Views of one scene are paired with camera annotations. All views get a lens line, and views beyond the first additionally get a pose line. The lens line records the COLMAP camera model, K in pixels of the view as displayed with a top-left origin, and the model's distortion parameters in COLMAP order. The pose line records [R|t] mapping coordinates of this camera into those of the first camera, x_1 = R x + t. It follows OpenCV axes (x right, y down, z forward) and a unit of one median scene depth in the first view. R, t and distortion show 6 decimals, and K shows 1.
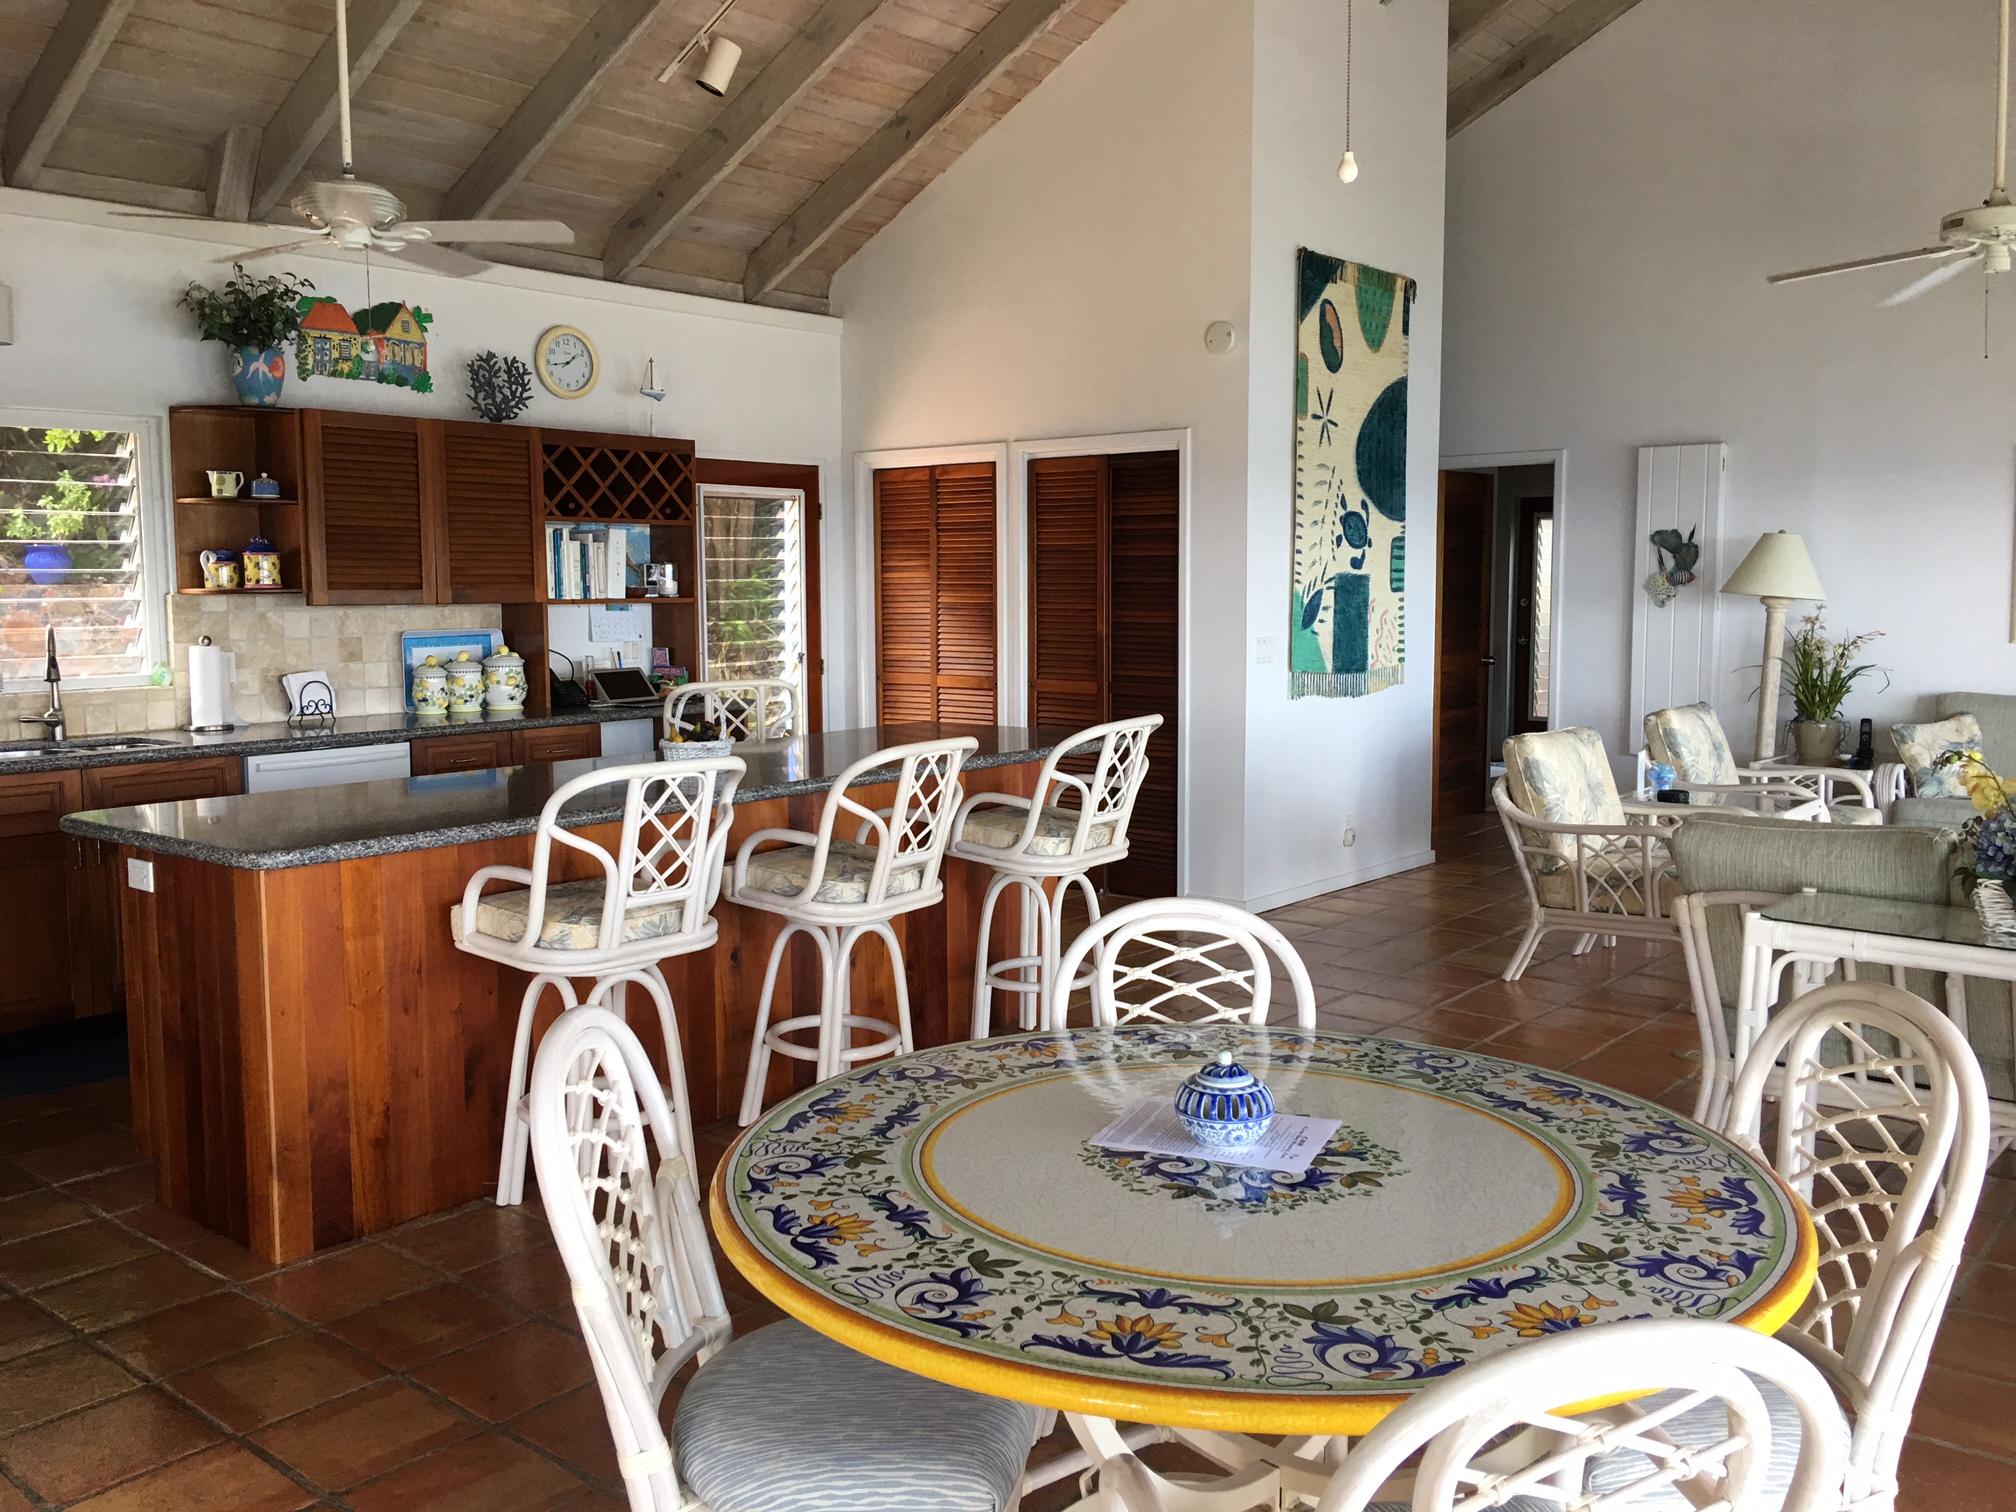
lens RADIAL K [[1694.0, 0, 985.2], [0, 1694.0, 736.7], [0, 0, 1]] dist [0.090482, -0.153242]
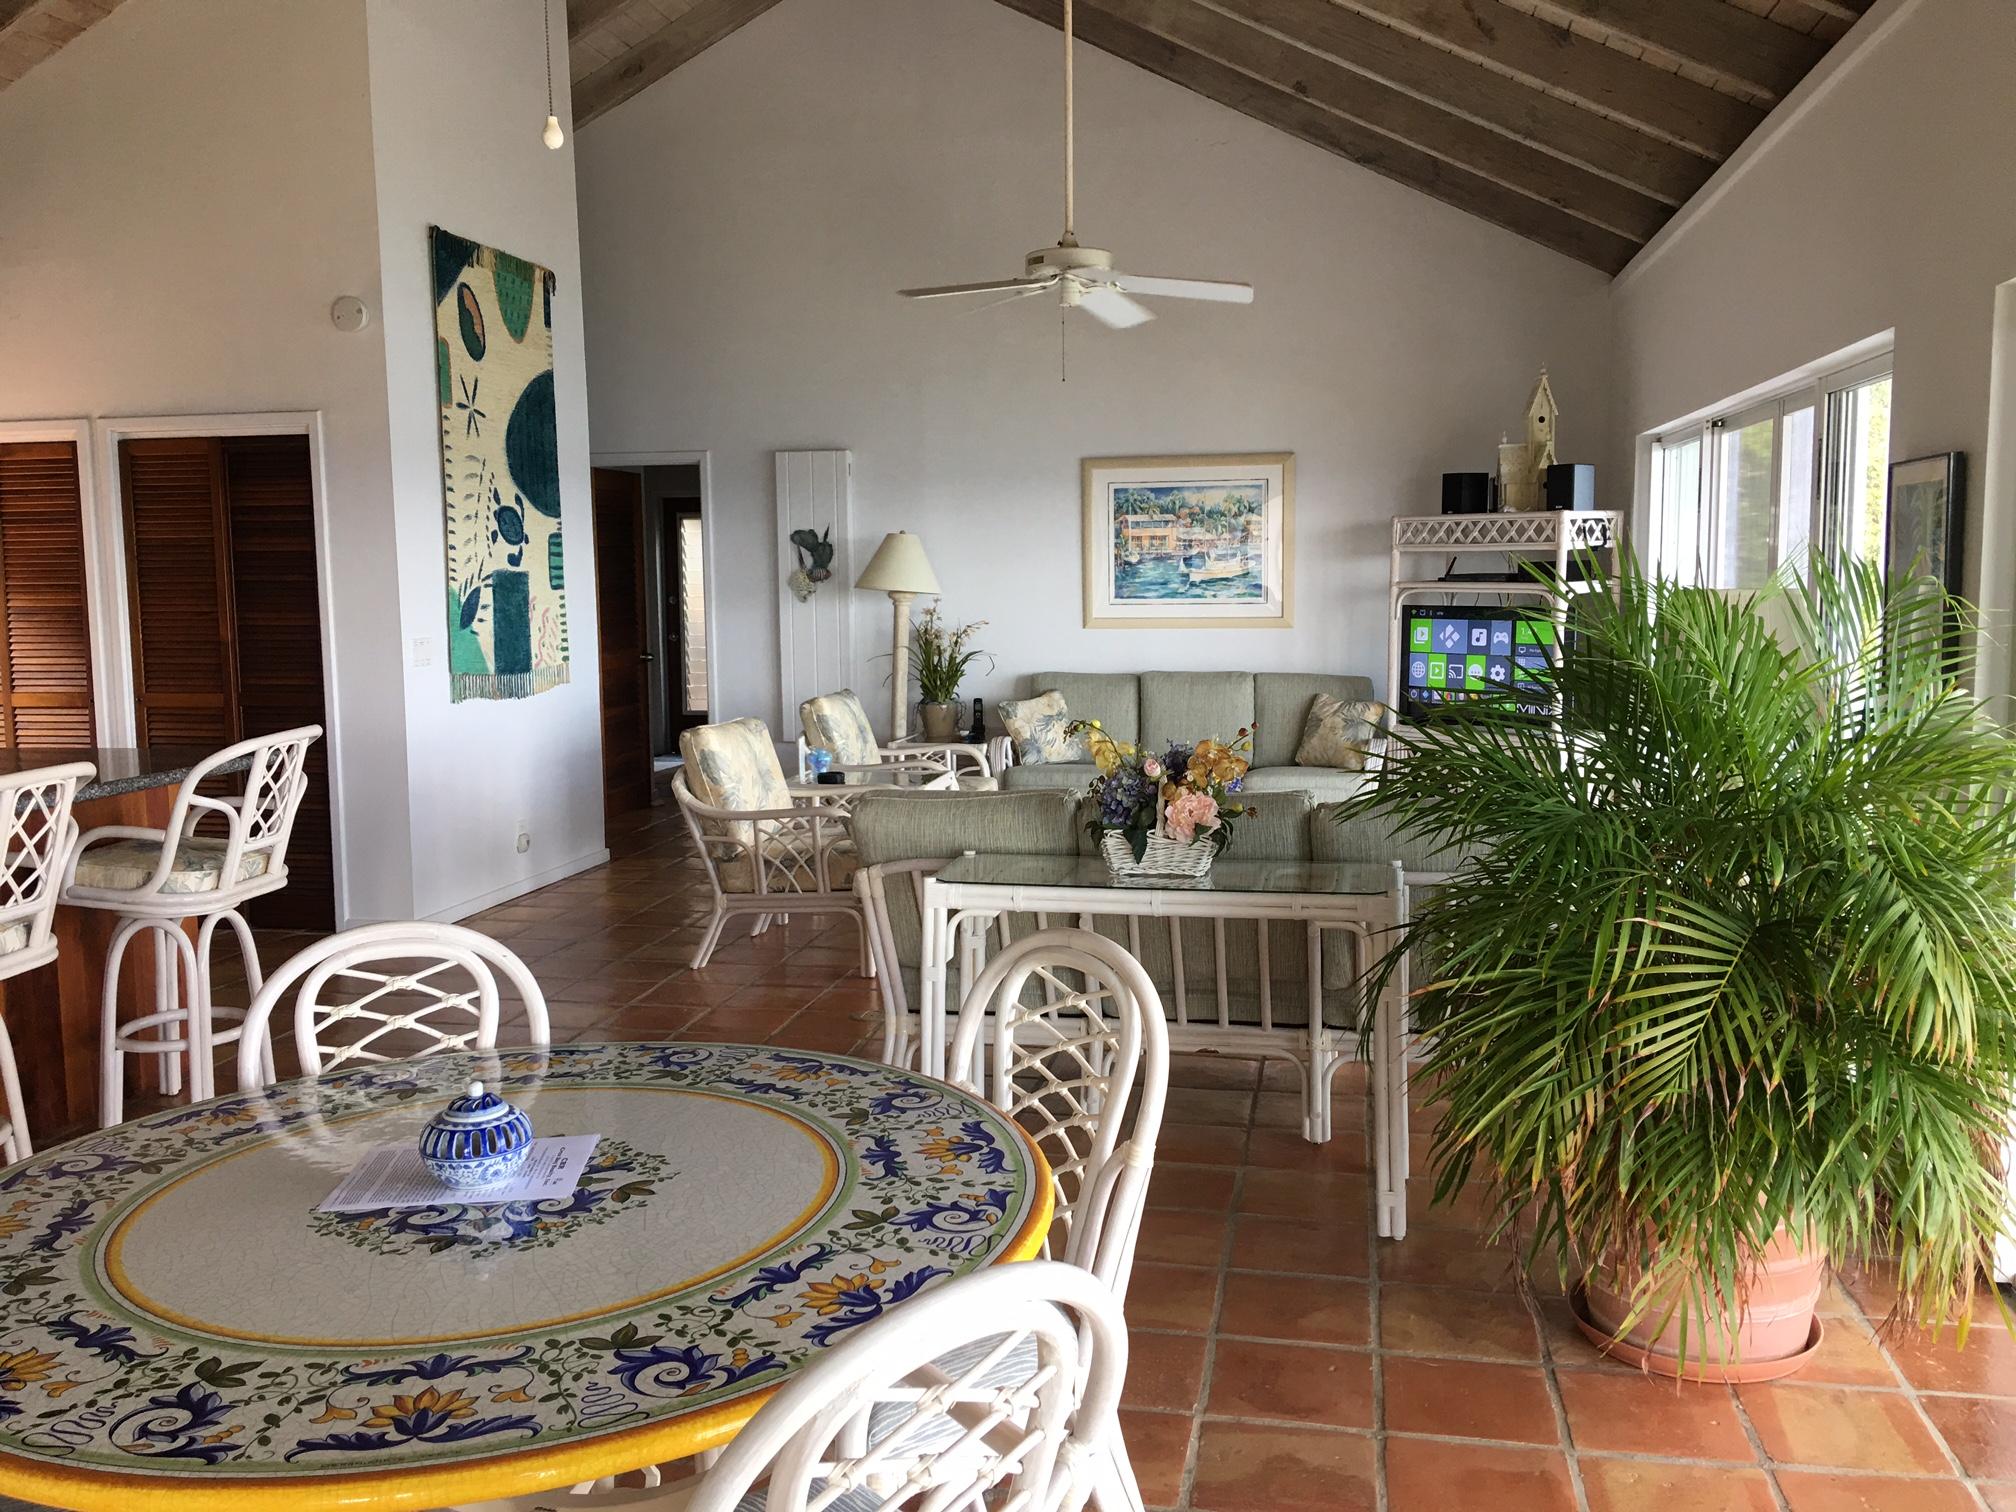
lens RADIAL K [[1694.0, 0, 1015.8], [0, 1694.0, 747.9], [0, 0, 1]] dist [0.090482, -0.153242]
pose [[0.870723, -0.057344, 0.488420, -0.020843], [0.054247, 0.998317, 0.020501, 0.000676], [-0.488773, 0.008644, 0.872368, 0.022303]]
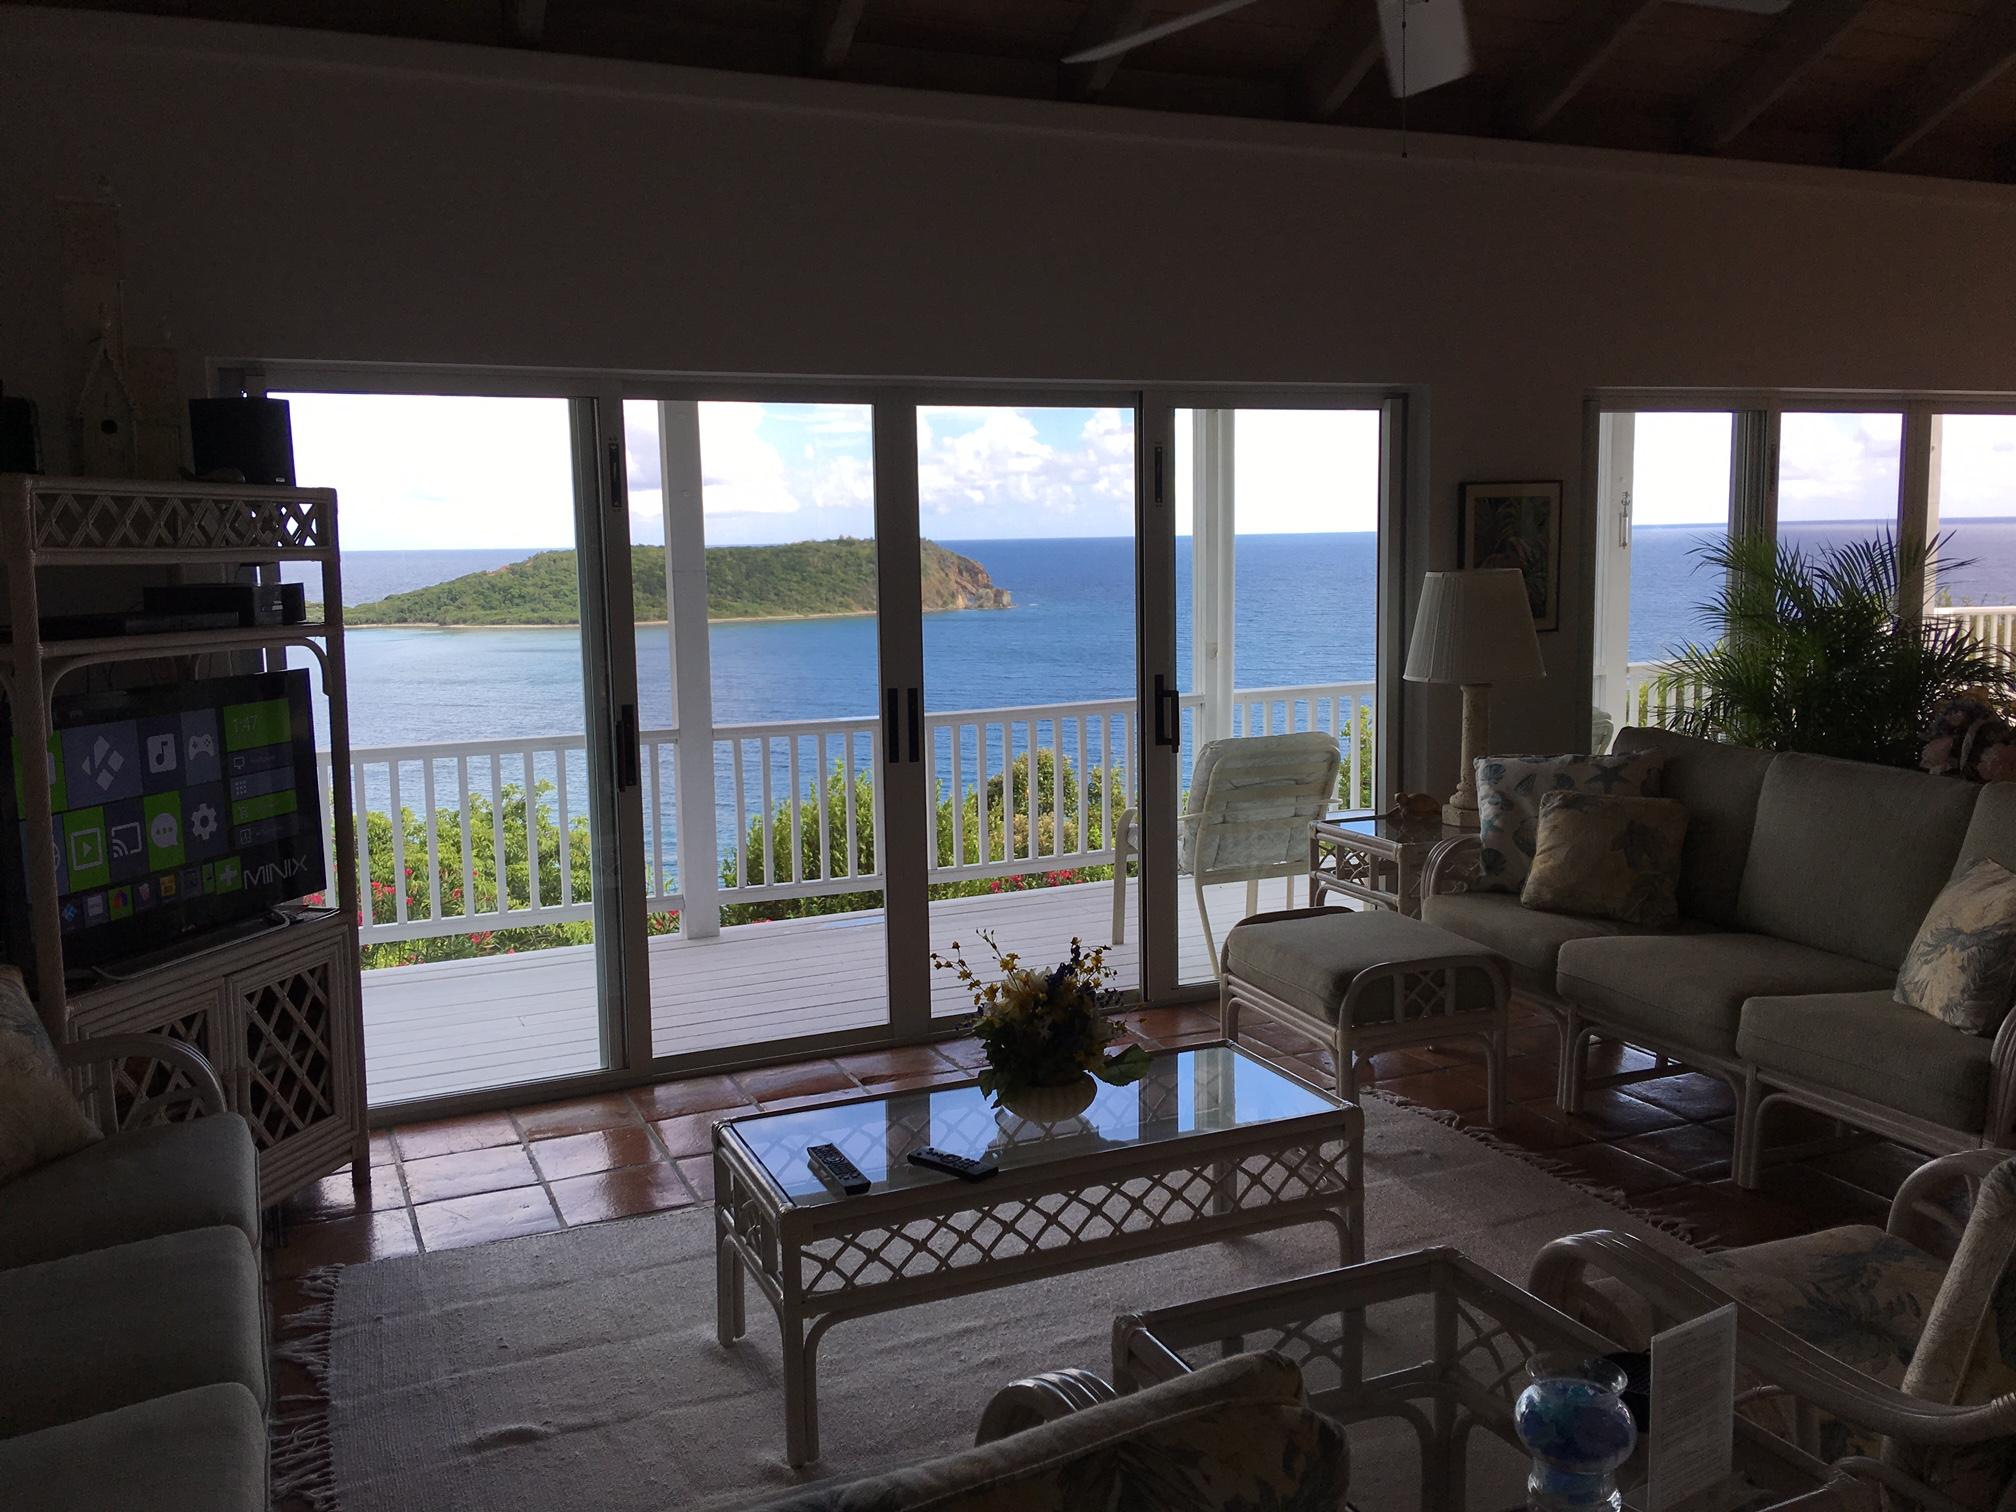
lens RADIAL K [[1694.0, 0, 1008.9], [0, 1694.0, 751.4], [0, 0, 1]] dist [0.090482, -0.153242]
pose [[-0.902668, -0.040932, 0.428387, 0.319603], [0.057482, 0.975077, 0.214290, -0.120416], [-0.426482, 0.218057, -0.877818, 1.115984]]
